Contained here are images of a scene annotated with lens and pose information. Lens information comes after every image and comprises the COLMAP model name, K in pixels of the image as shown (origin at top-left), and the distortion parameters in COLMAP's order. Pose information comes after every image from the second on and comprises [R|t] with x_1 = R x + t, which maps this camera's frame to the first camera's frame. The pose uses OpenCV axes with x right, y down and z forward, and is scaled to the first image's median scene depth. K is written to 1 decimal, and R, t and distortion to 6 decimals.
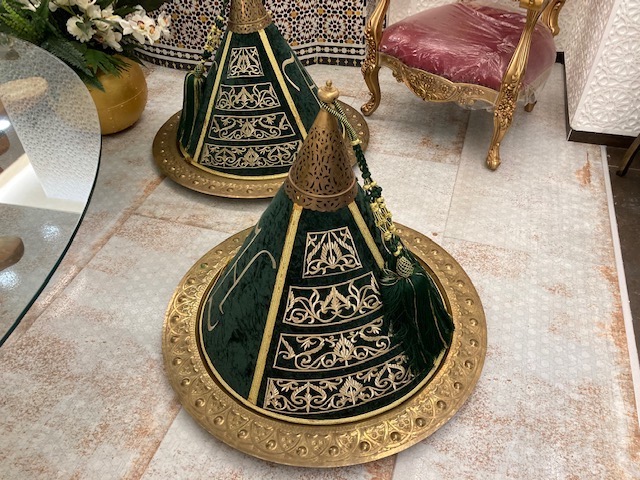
lens RADIAL K [[526.7, 0, 320.2], [0, 526.7, 242.0], [0, 0, 1]] dist [0.043174, -0.048098]
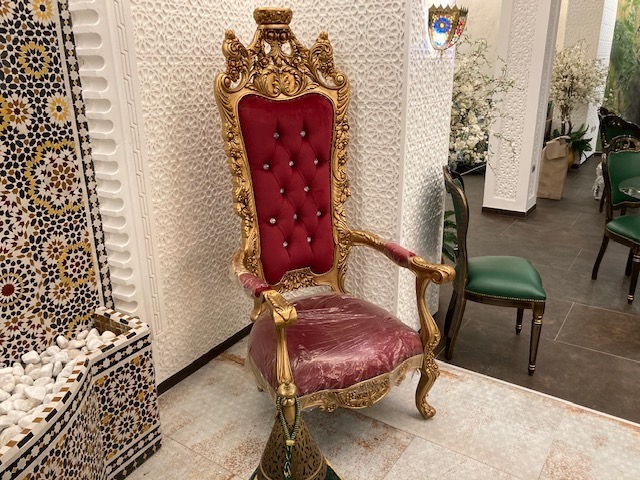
lens RADIAL K [[526.7, 0, 320.2], [0, 526.7, 239.6], [0, 0, 1]] dist [0.043174, -0.048098]
pose [[0.286125, -0.295860, 0.911372, -0.545046], [0.644440, 0.763302, 0.045470, -0.550300], [-0.709105, 0.574315, 0.409064, 0.485213]]
